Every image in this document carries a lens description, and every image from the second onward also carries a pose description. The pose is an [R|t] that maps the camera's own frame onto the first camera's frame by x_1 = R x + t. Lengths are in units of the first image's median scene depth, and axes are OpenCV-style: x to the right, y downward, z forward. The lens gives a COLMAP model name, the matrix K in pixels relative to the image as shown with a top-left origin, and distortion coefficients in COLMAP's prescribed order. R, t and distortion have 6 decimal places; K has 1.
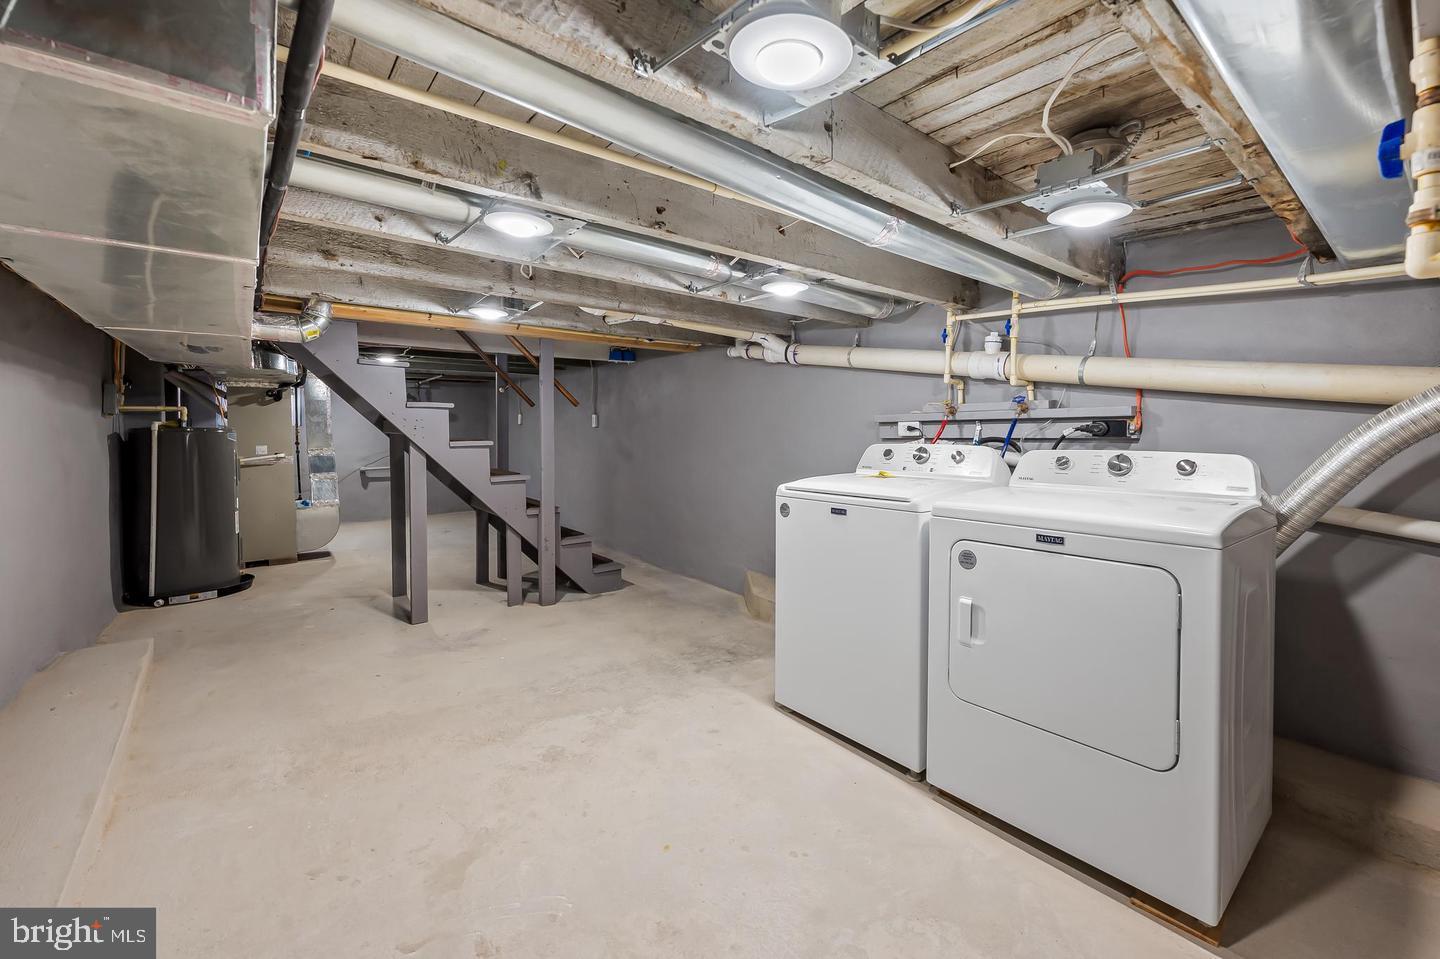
lens RADIAL K [[597.1, 0, 726.4], [0, 597.1, 437.4], [0, 0, 1]] dist [-0.001514, 0.000107]
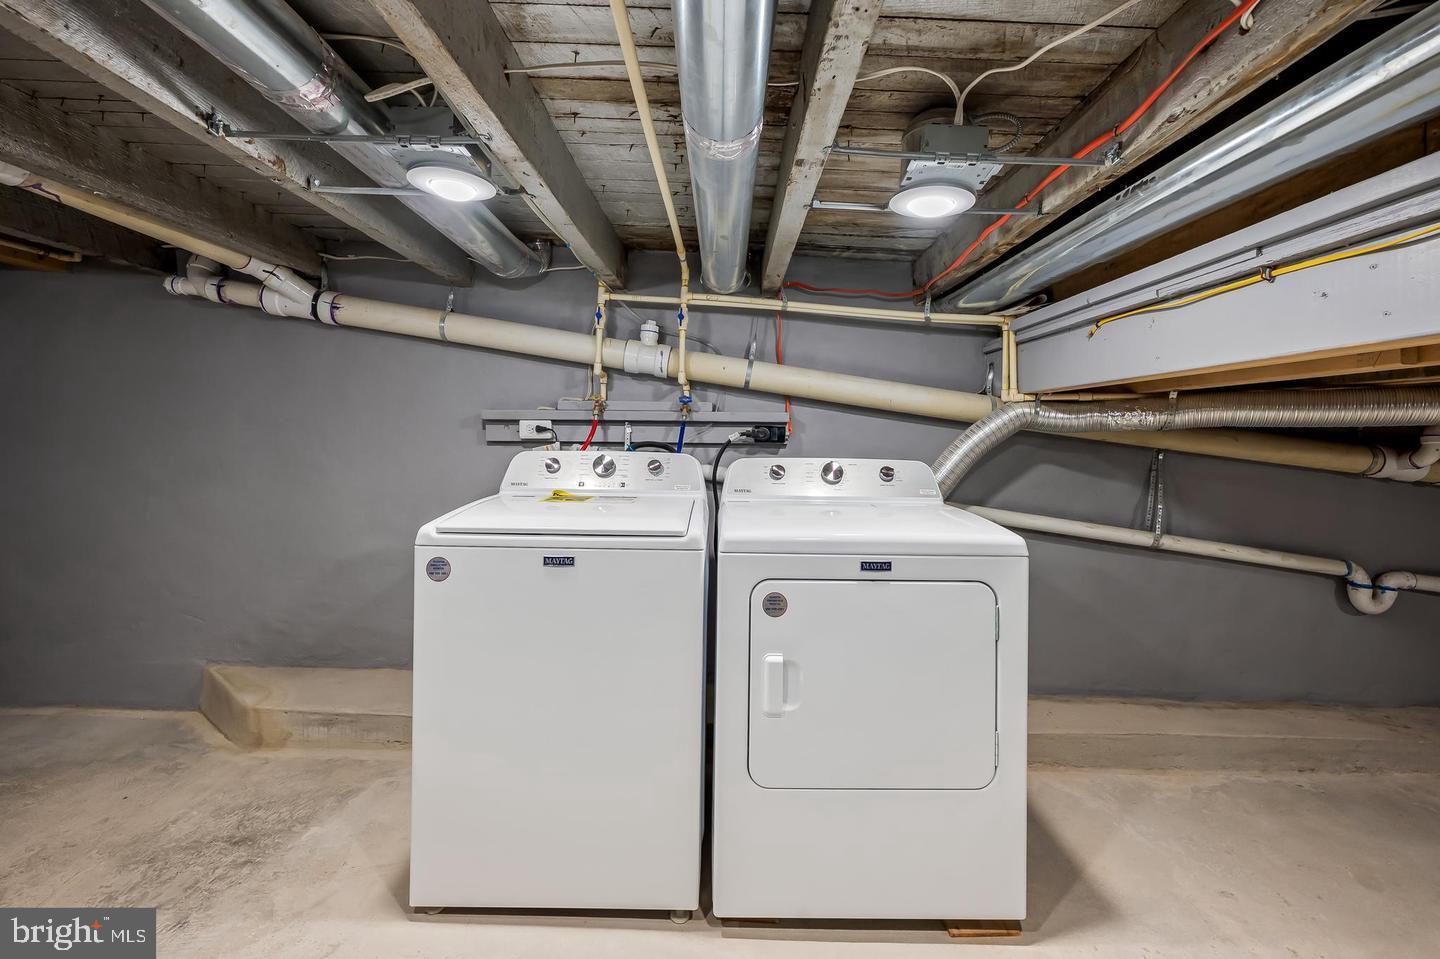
lens RADIAL K [[597.1, 0, 740.1], [0, 597.1, 436.4], [0, 0, 1]] dist [-0.001514, 0.000107]
pose [[0.623184, 0.007699, 0.782037, -0.150510], [-0.010268, 0.999946, -0.001663, -0.007962], [-0.782008, -0.006994, 0.623229, 0.356603]]
